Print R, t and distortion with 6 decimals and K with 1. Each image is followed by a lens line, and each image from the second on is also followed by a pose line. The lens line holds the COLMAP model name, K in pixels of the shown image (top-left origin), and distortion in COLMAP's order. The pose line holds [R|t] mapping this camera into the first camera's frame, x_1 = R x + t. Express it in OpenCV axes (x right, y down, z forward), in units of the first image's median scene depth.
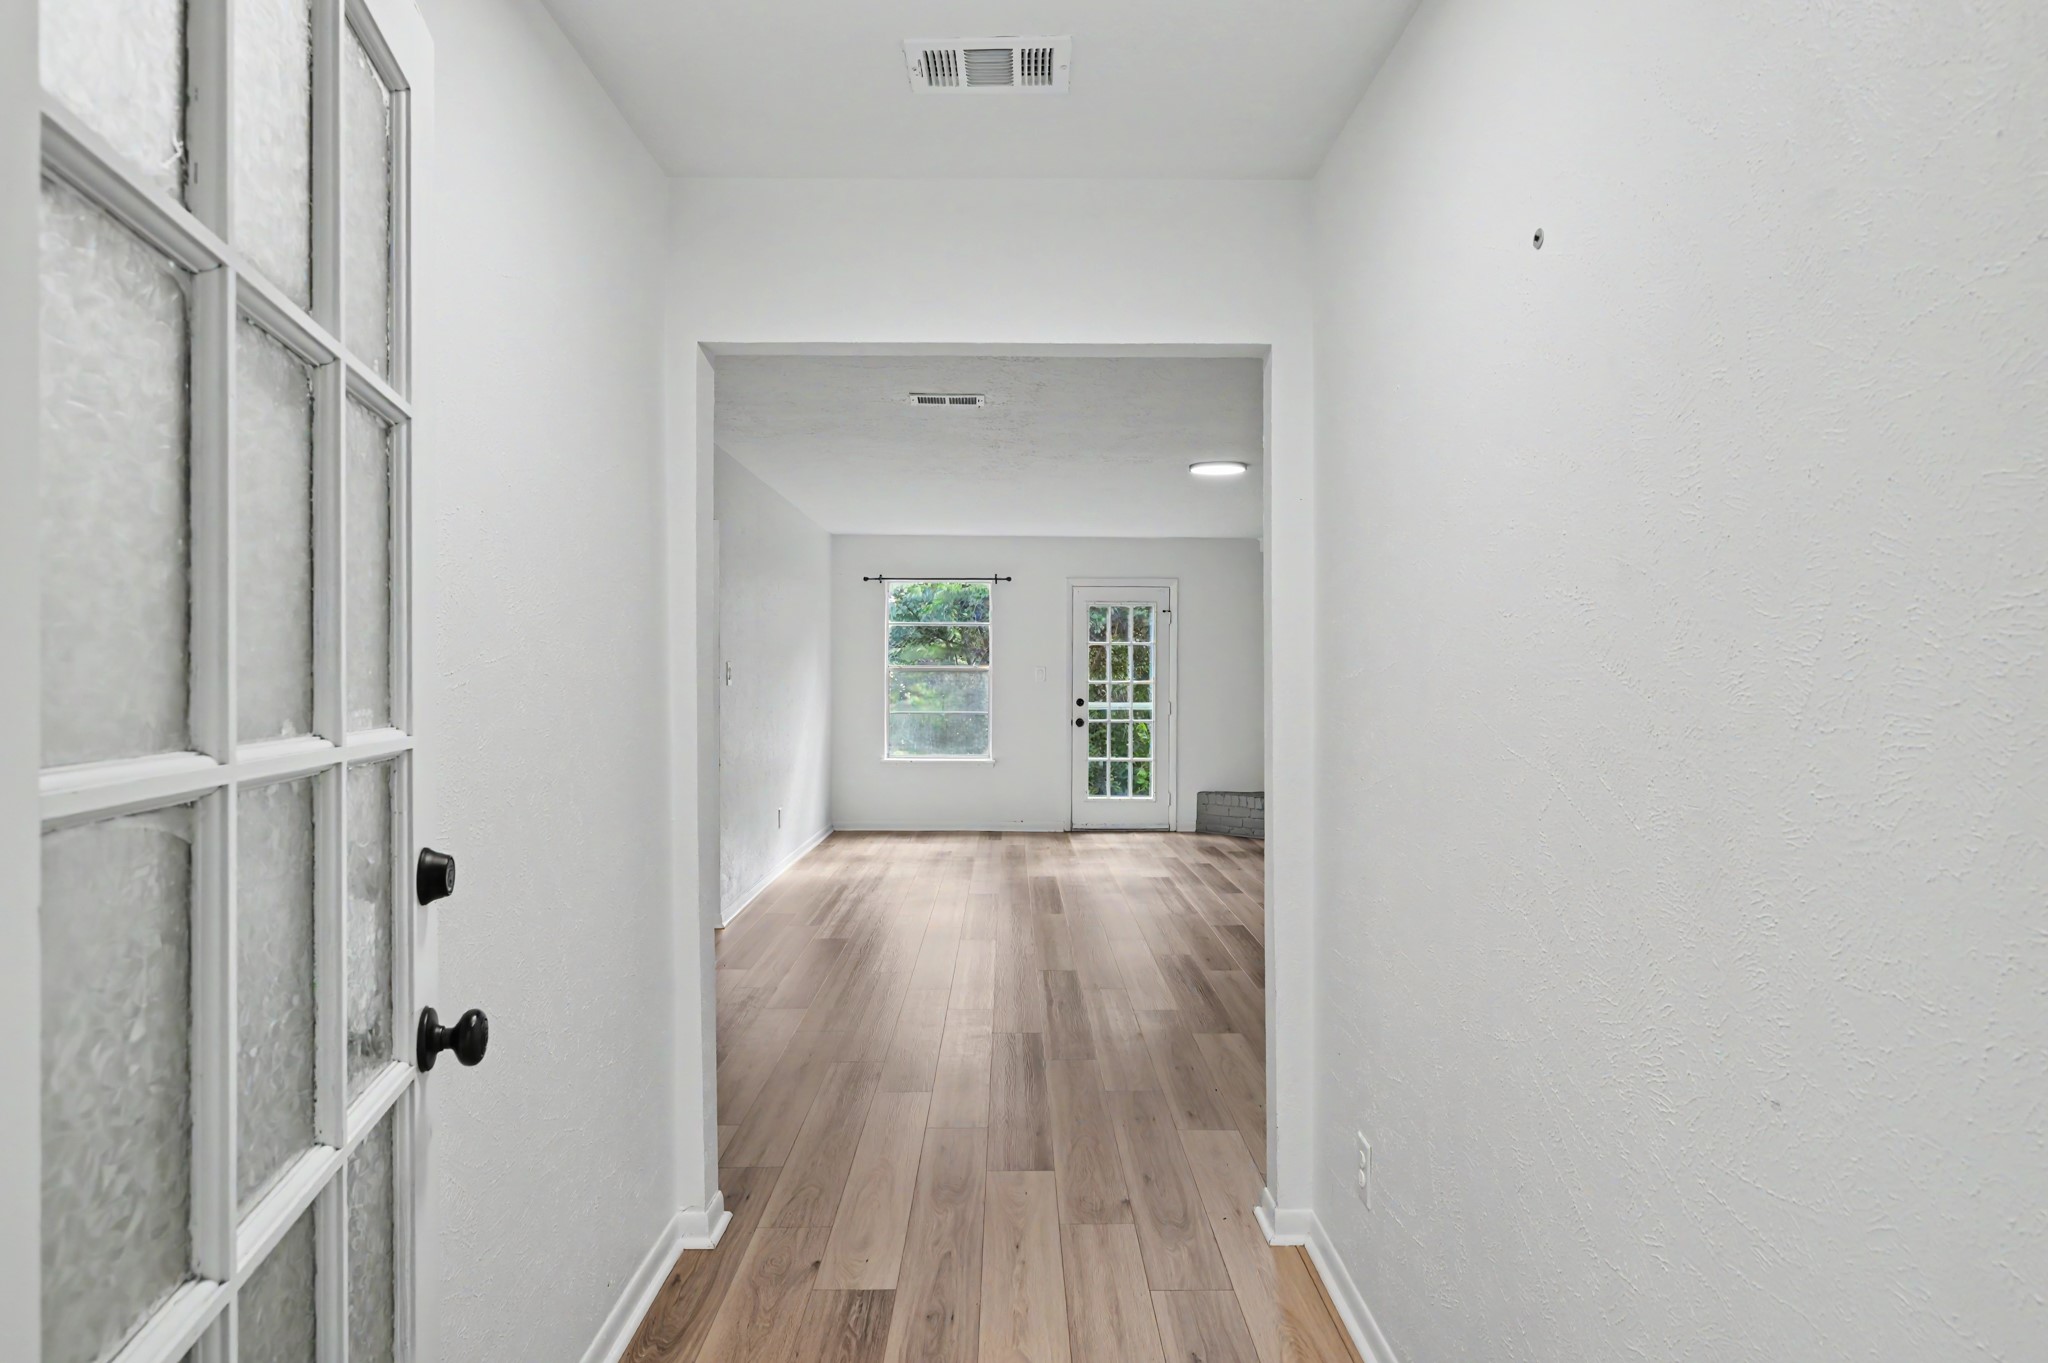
lens RADIAL K [[1222.4, 0, 1024.0], [0, 1222.4, 681.5], [0, 0, 1]] dist [-0.000238, -0.000017]
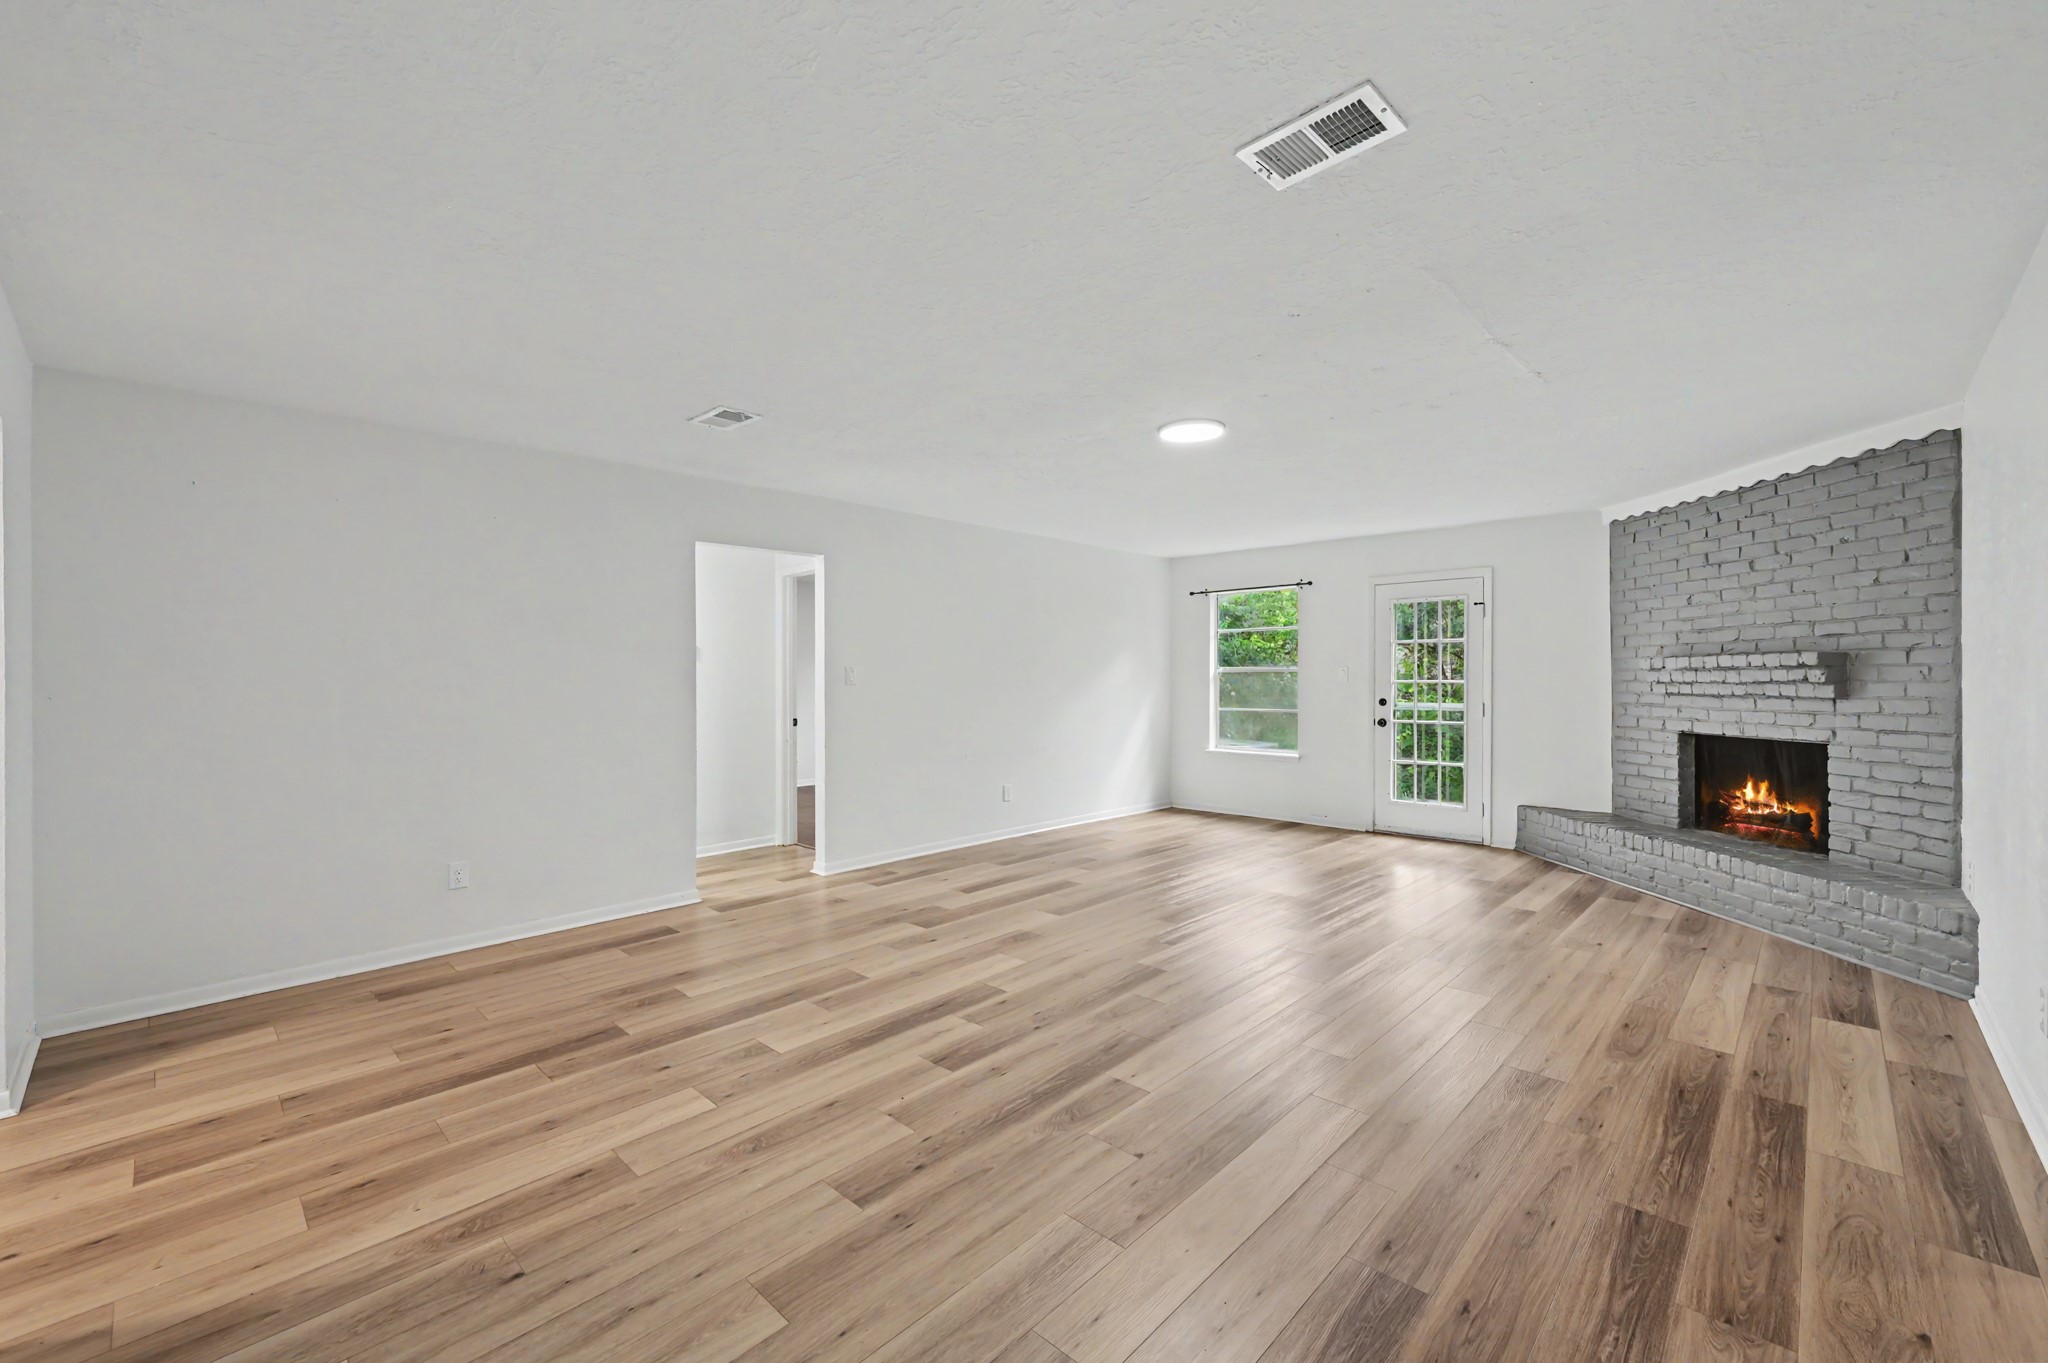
lens RADIAL K [[836.2, 0, 1024.0], [0, 836.2, 681.5], [0, 0, 1]] dist [-0.000806, -0.000228]
pose [[0.712526, -0.003913, -0.701635, 0.310528], [0.004522, 0.999989, -0.000985, -0.000146], [0.701631, -0.002471, 0.712536, 0.317351]]
